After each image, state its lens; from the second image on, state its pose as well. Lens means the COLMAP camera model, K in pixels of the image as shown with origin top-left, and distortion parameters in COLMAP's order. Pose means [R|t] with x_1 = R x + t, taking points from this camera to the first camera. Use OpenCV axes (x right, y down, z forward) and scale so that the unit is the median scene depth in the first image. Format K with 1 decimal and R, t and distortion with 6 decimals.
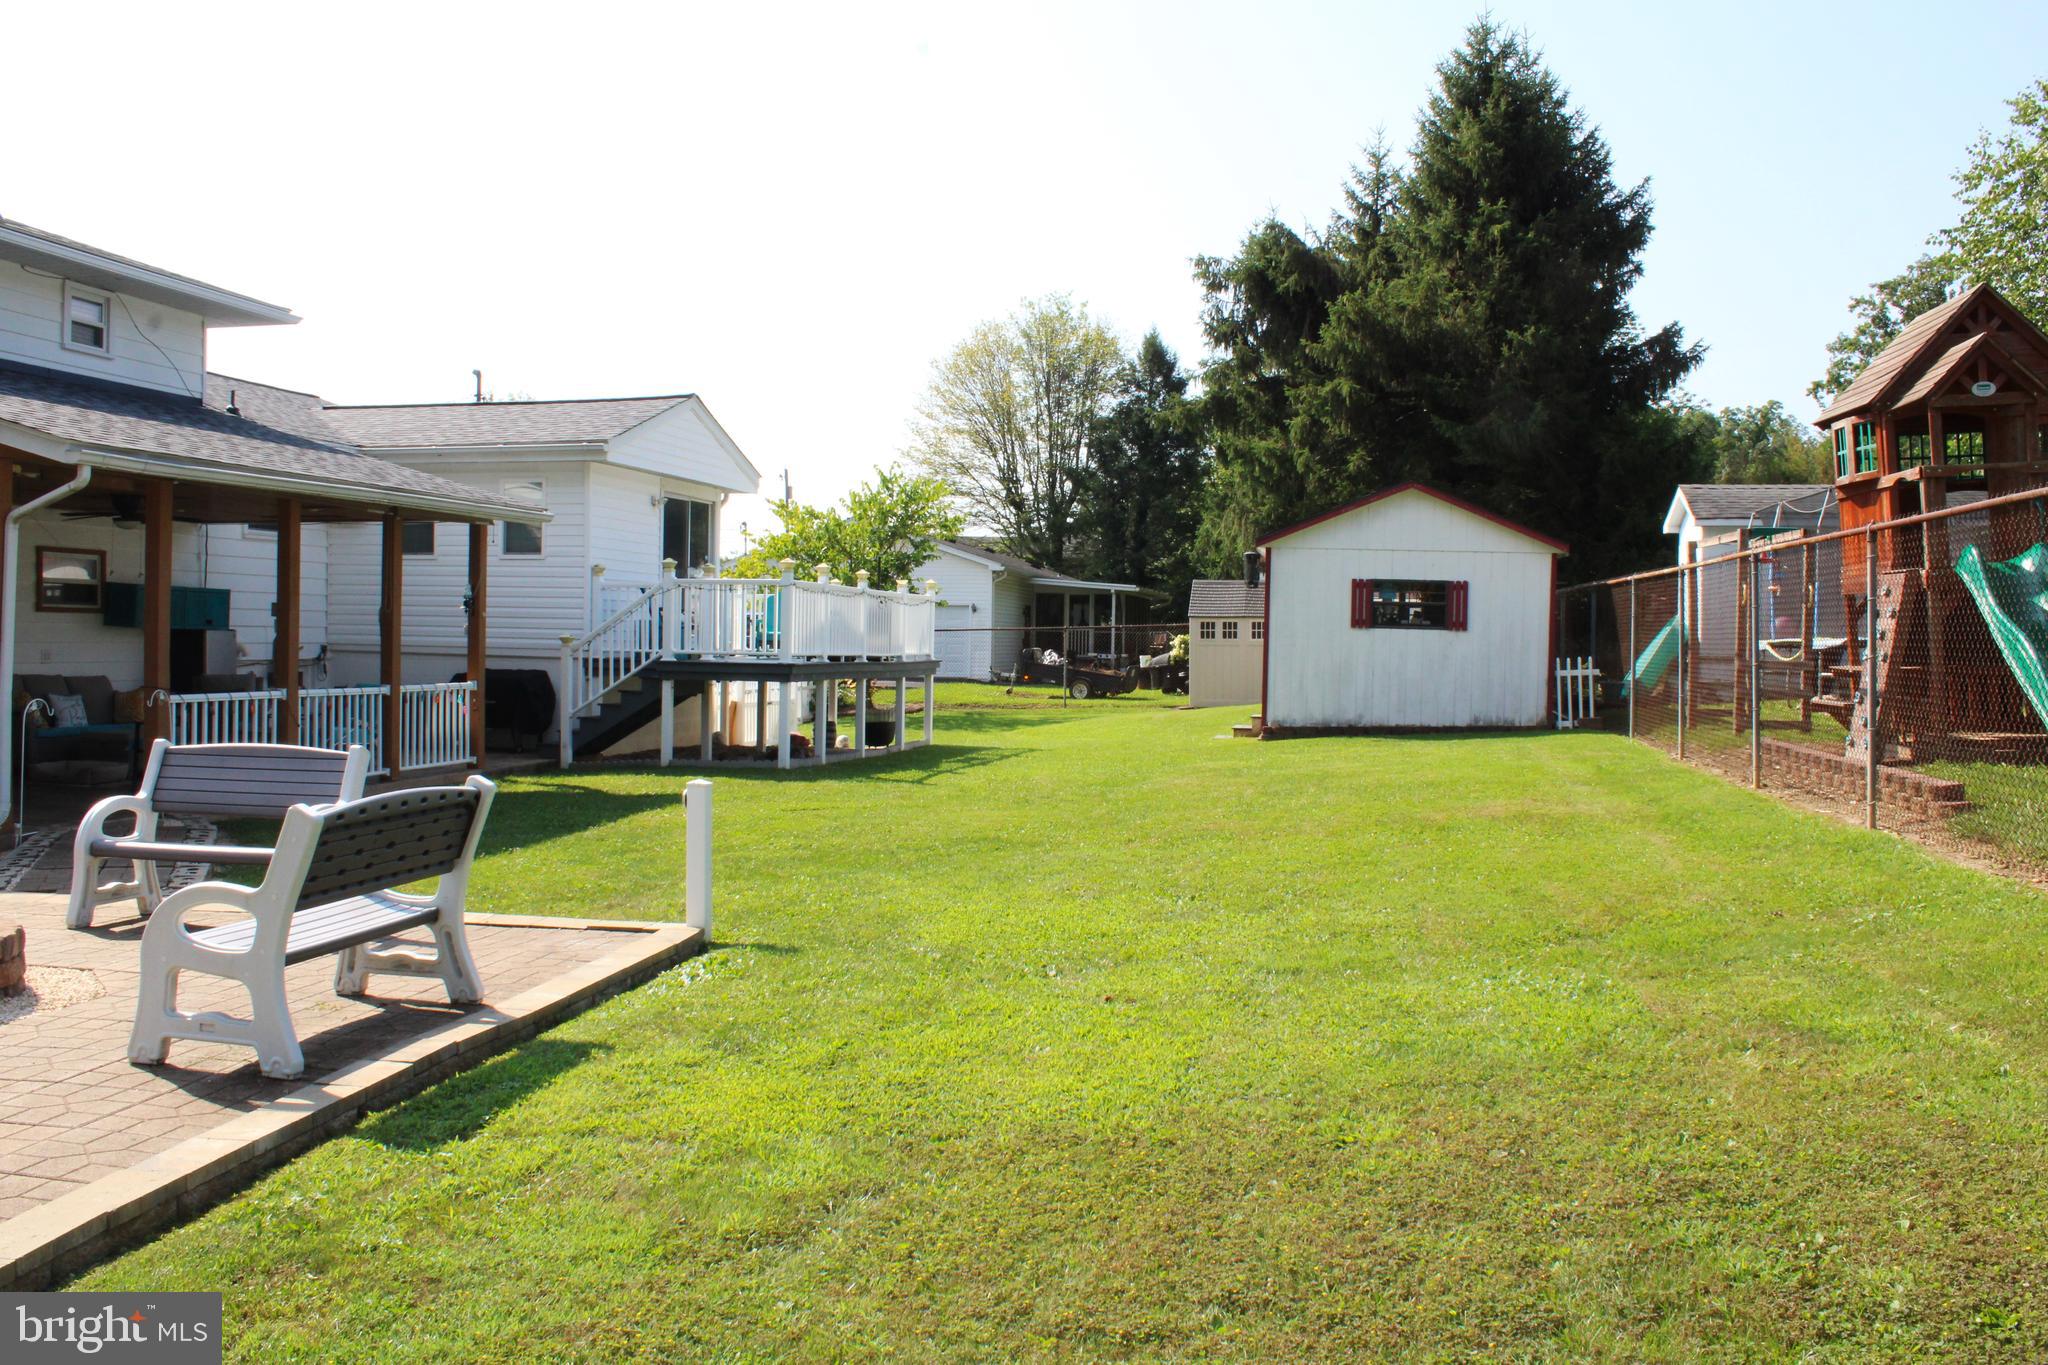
lens RADIAL K [[1699.4, 0, 1033.4], [0, 1699.4, 684.6], [0, 0, 1]] dist [-0.170957, 0.155634]
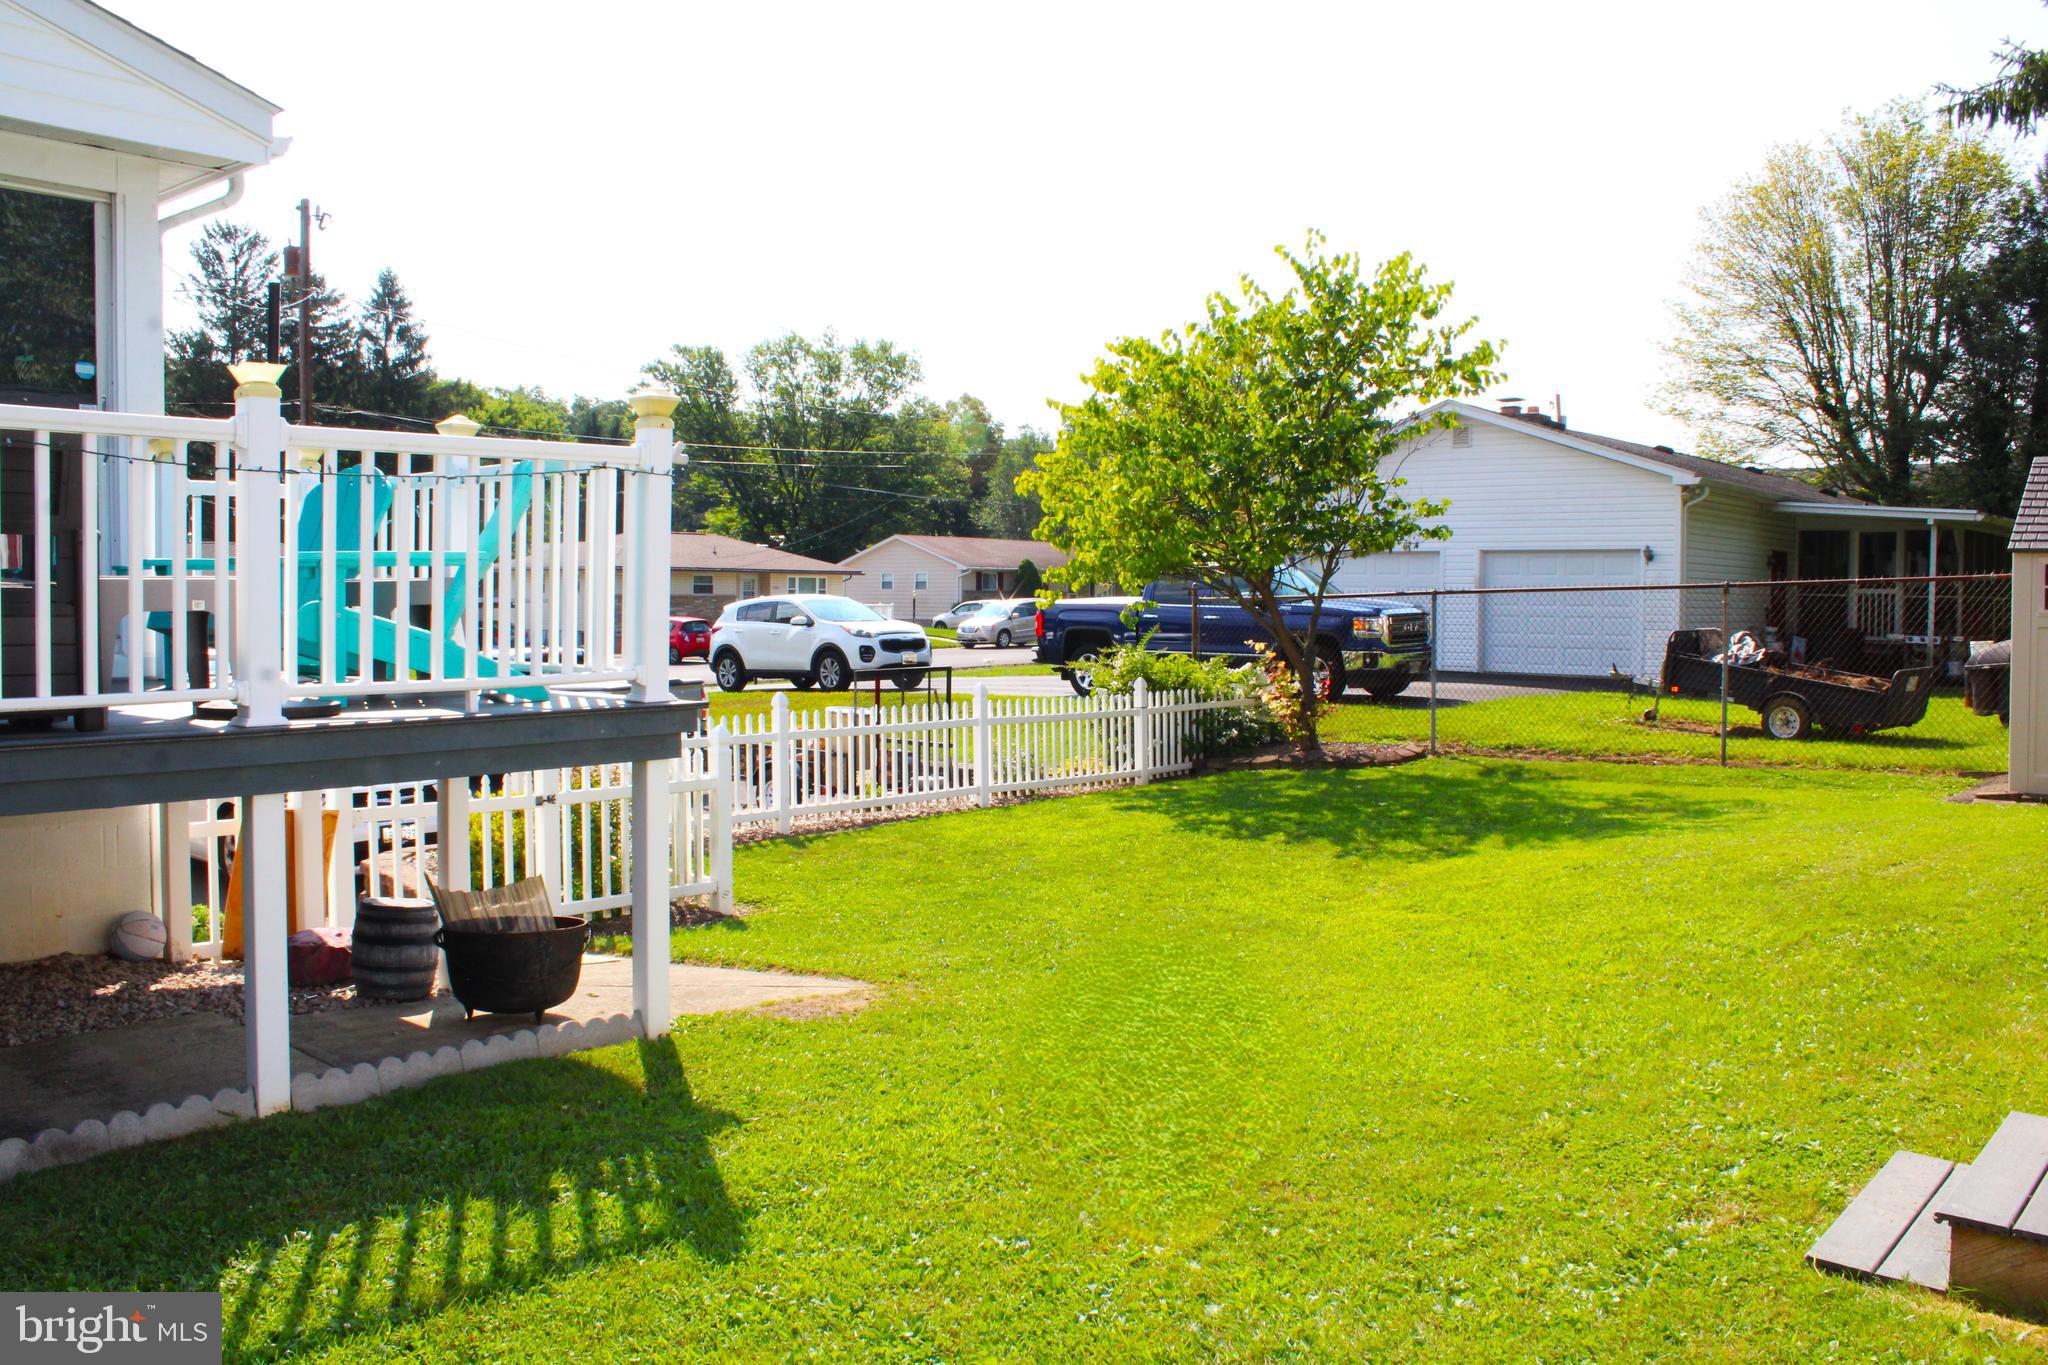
lens RADIAL K [[1699.4, 0, 1033.4], [0, 1699.4, 684.6], [0, 0, 1]] dist [-0.170957, 0.155634]
pose [[0.870345, 0.018223, -0.492105, 0.147579], [-0.008926, 0.999735, 0.021233, -0.029483], [0.492362, -0.014087, 0.870277, 1.060963]]
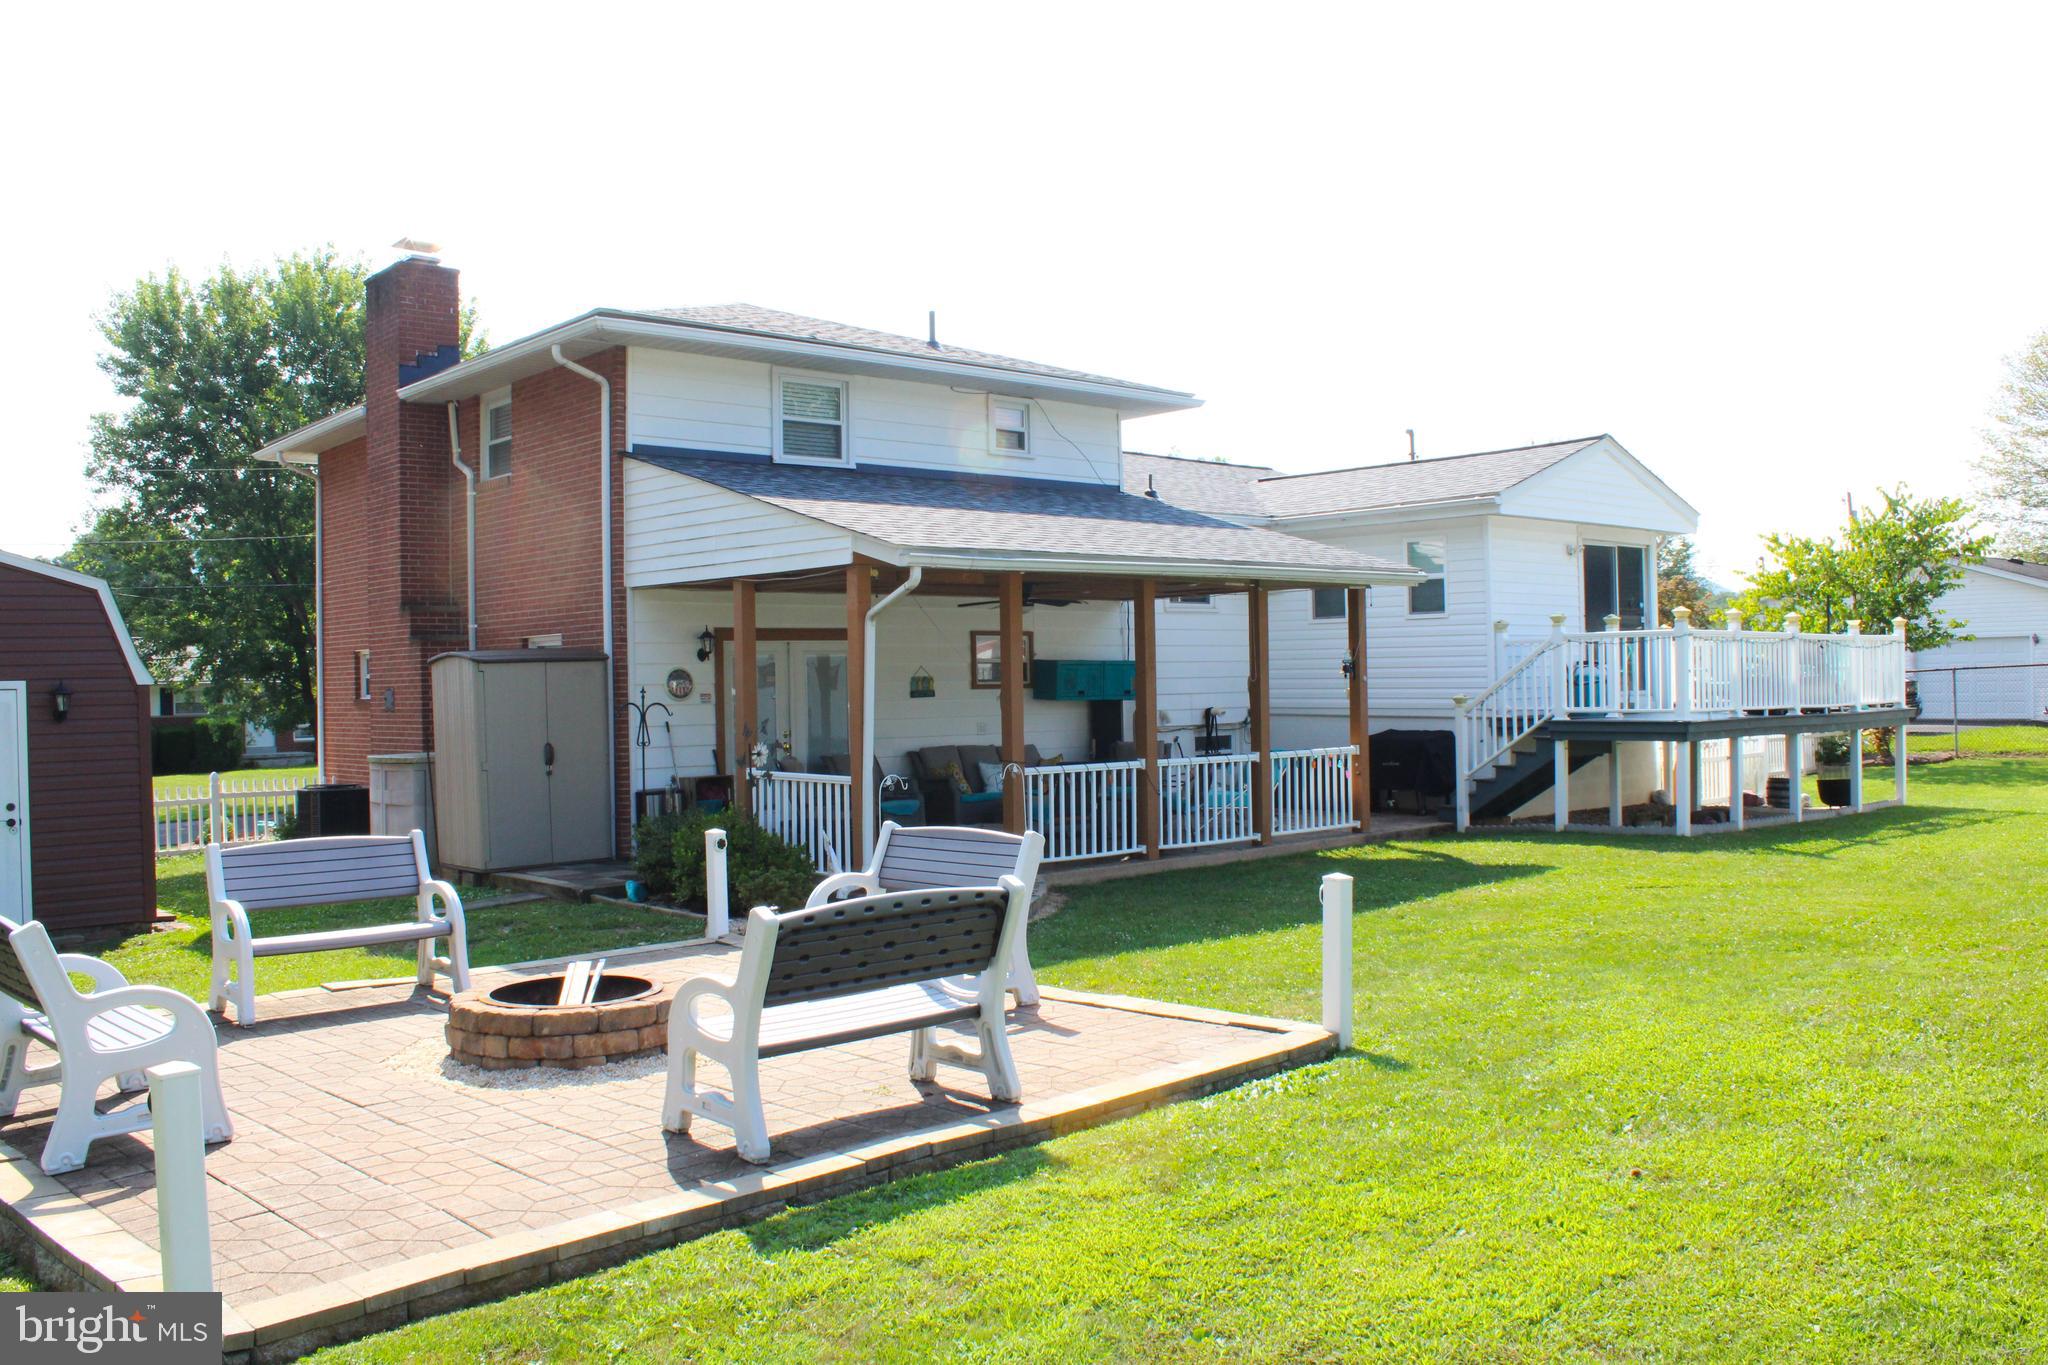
lens RADIAL K [[1699.4, 0, 1033.4], [0, 1699.4, 684.6], [0, 0, 1]] dist [-0.170957, 0.155634]
pose [[0.807529, -0.030294, -0.589049, 0.101393], [0.015327, 0.999421, -0.030388, -0.010346], [0.589628, 0.015511, 0.807526, 0.066410]]
